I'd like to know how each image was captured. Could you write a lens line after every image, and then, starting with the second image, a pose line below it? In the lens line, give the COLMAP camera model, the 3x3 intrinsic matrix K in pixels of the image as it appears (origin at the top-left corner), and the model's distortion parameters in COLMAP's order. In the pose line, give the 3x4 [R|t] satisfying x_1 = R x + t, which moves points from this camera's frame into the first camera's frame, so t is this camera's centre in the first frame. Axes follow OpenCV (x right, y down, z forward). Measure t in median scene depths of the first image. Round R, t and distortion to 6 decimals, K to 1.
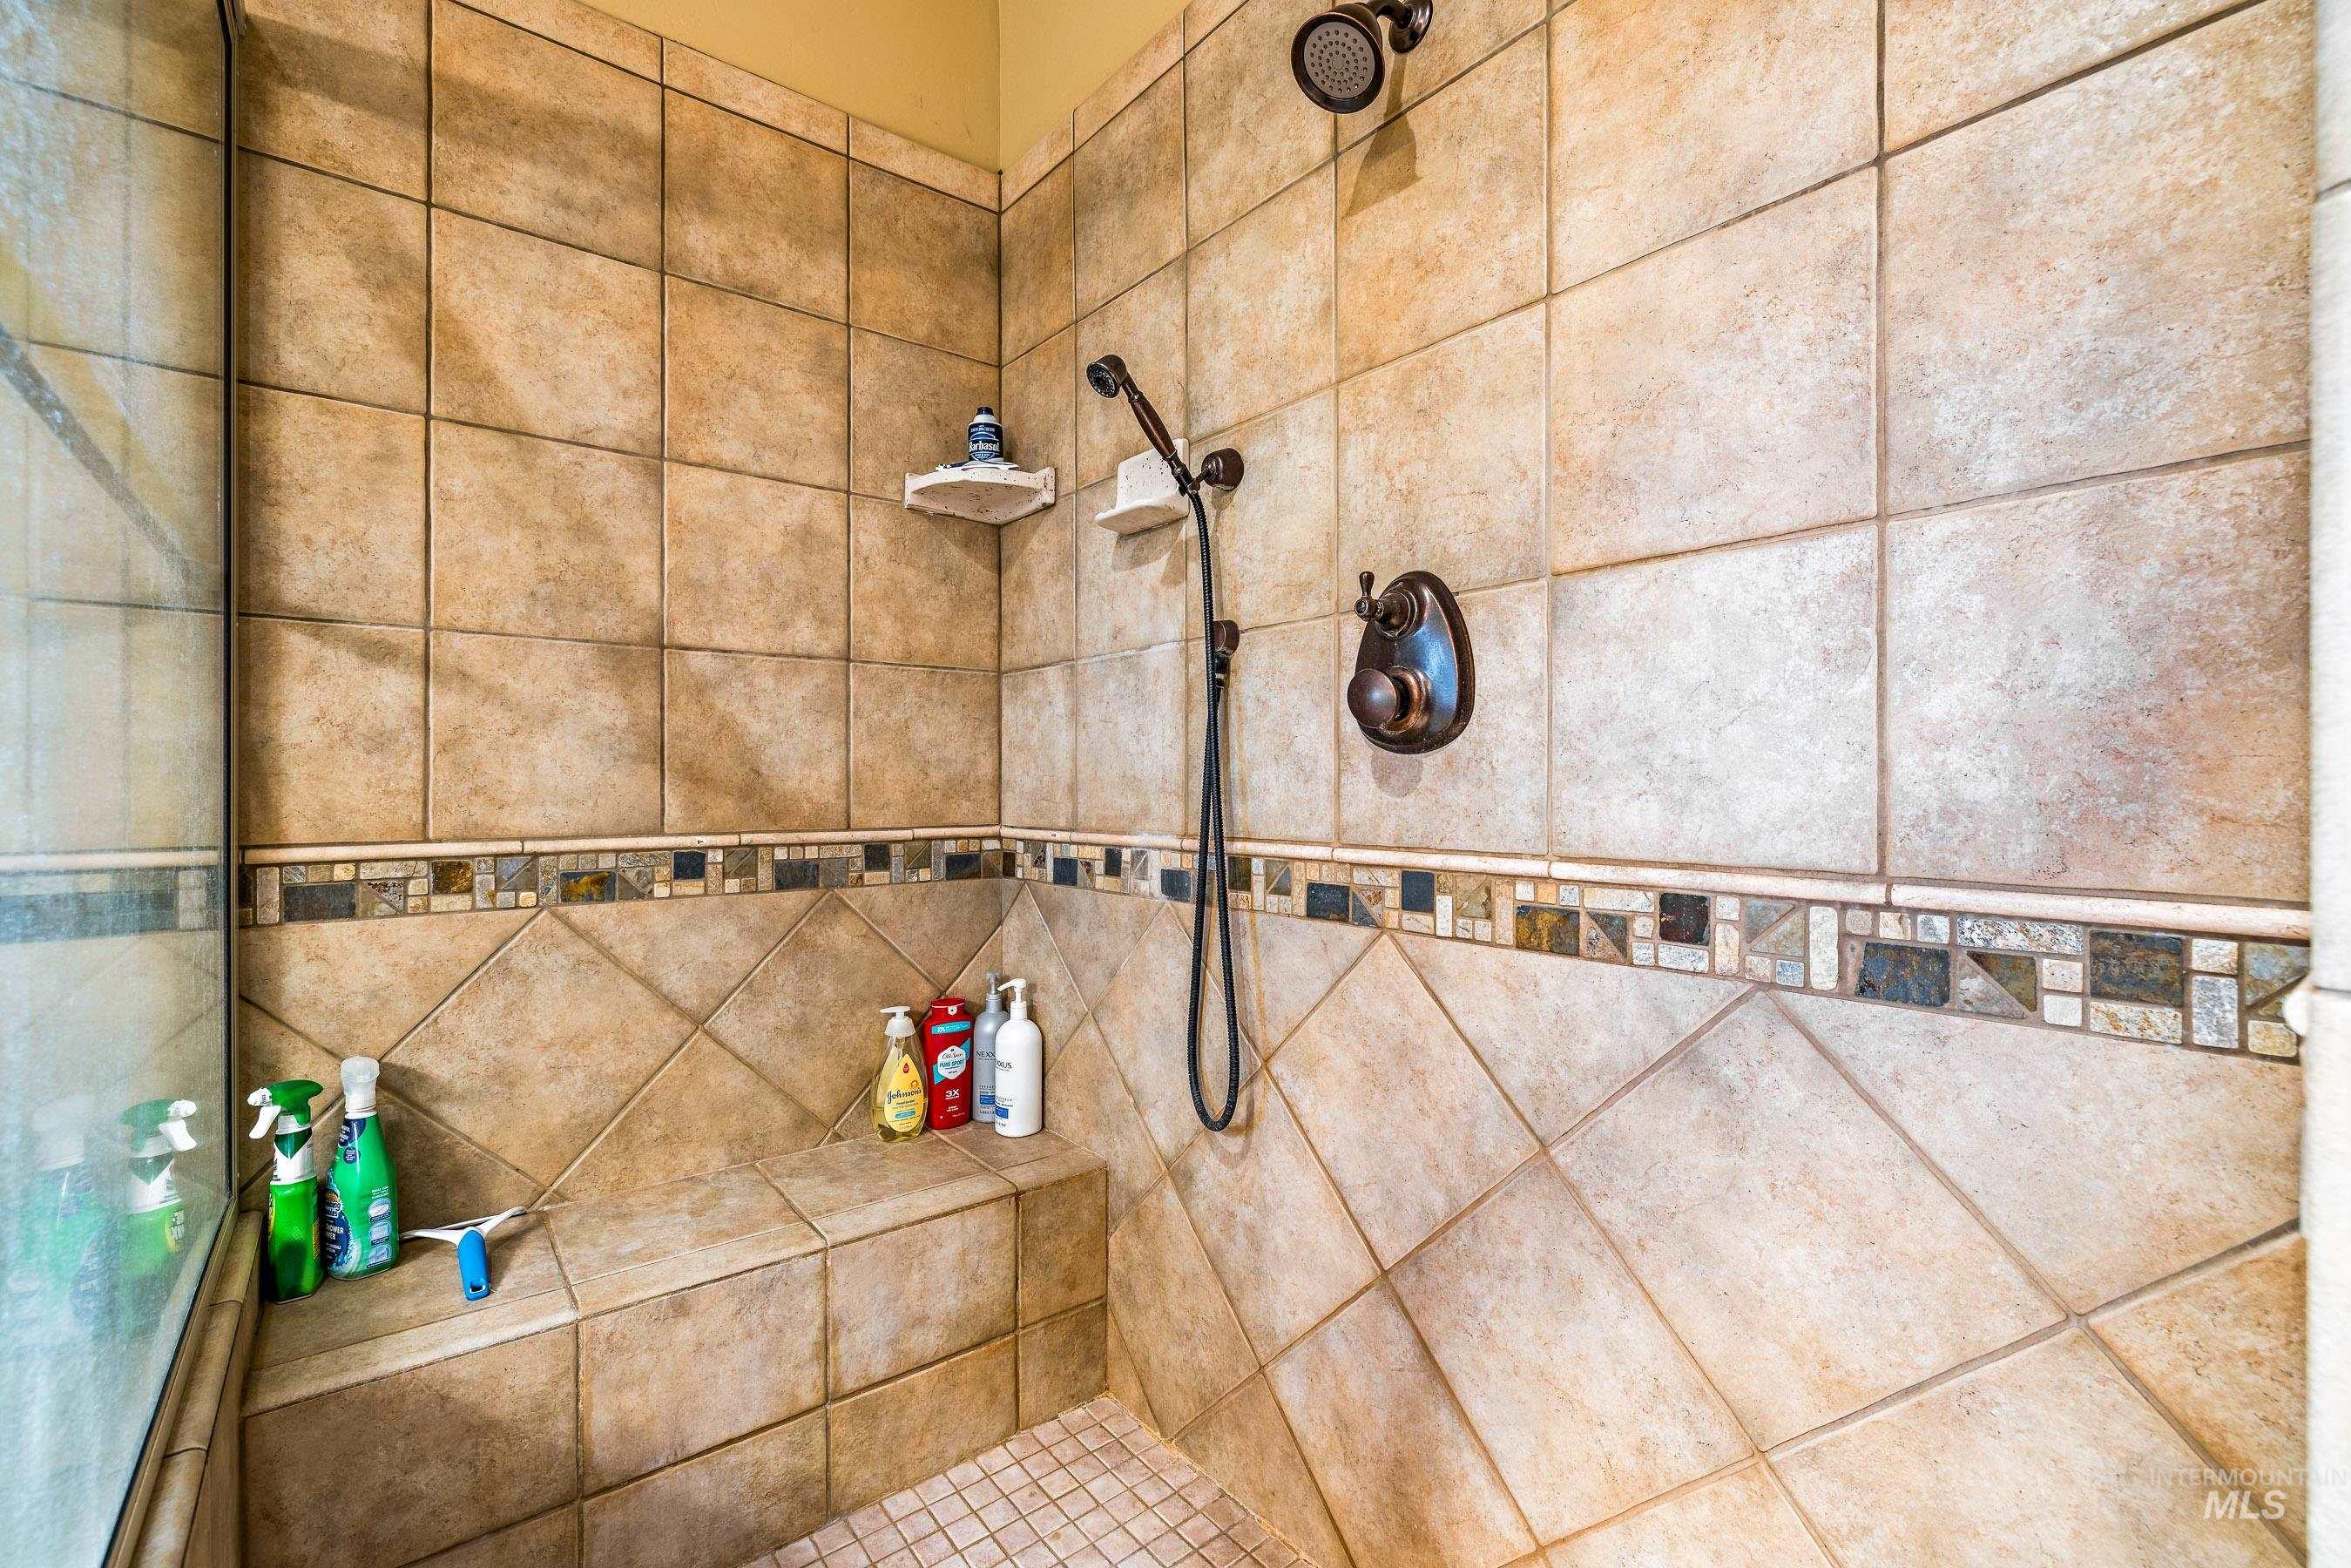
lens RADIAL K [[996.3, 0, 1165.1], [0, 996.3, 782.2], [0, 0, 1]] dist [0.001886, -0.000067]
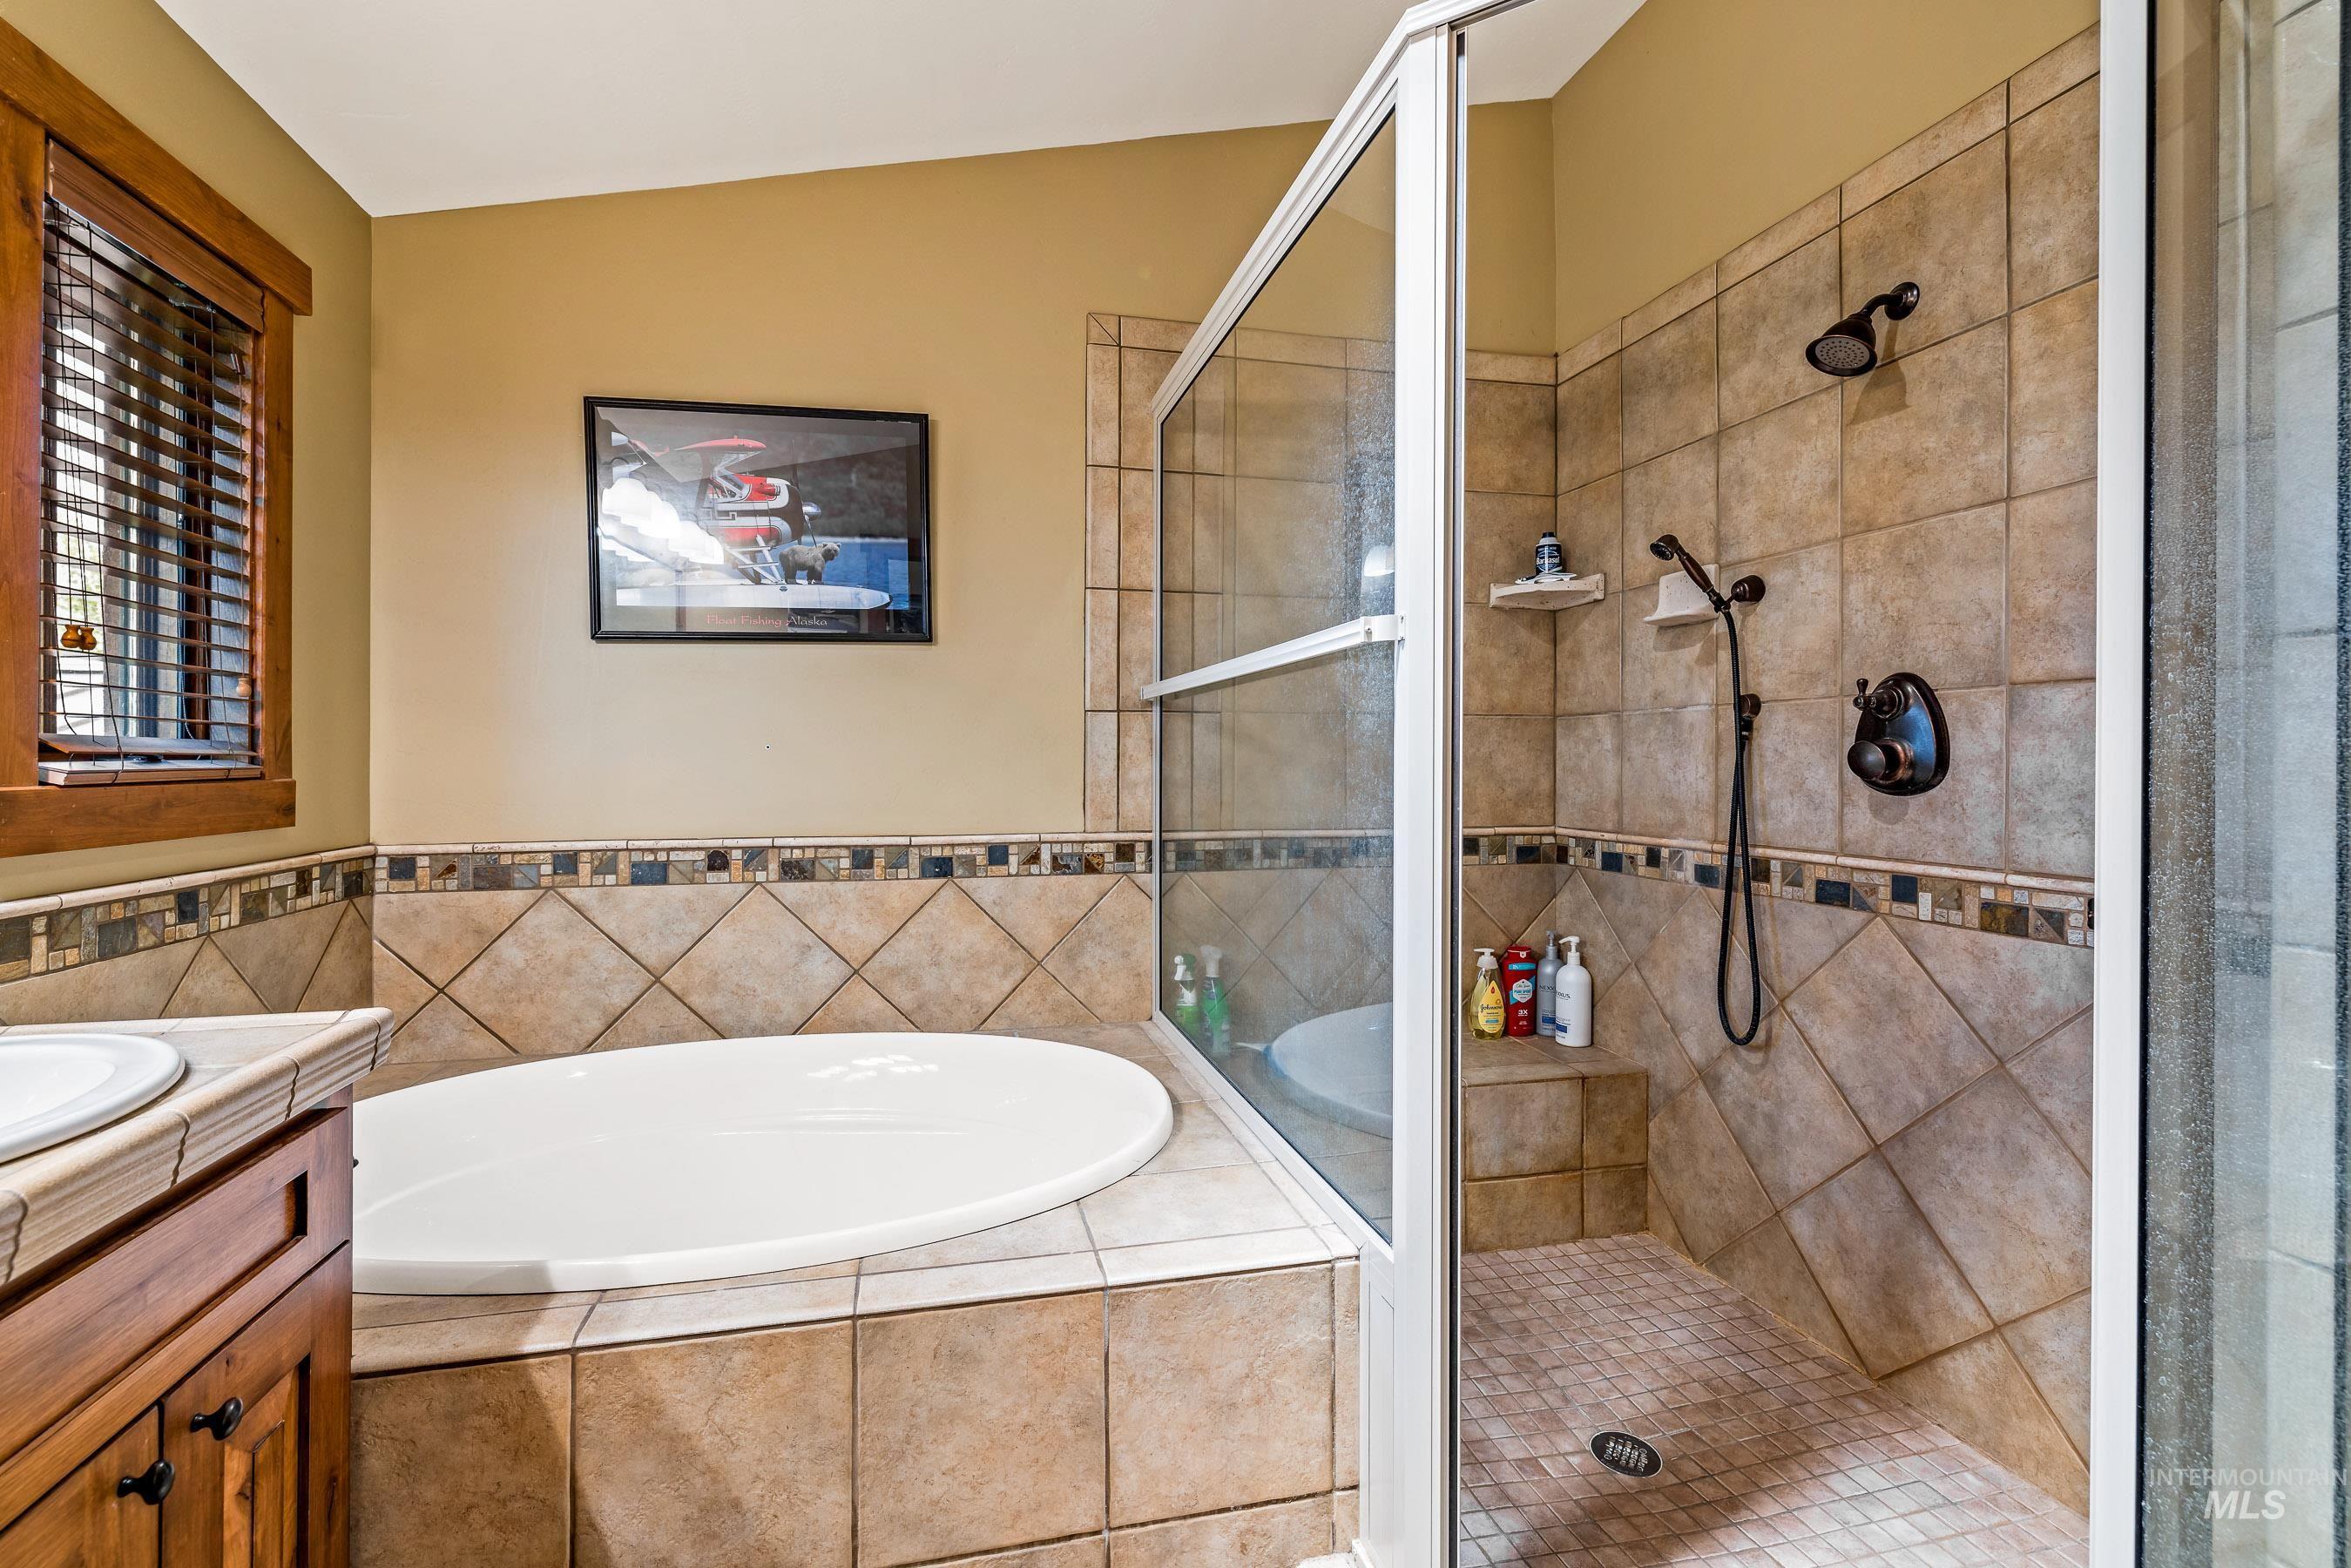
lens RADIAL K [[996.3, 0, 1165.1], [0, 996.3, 782.2], [0, 0, 1]] dist [0.001886, -0.000067]
pose [[0.904916, -0.000301, -0.425590, -0.092580], [0.013340, 0.999528, 0.027657, -0.088356], [0.425381, -0.030705, 0.904493, -0.677546]]
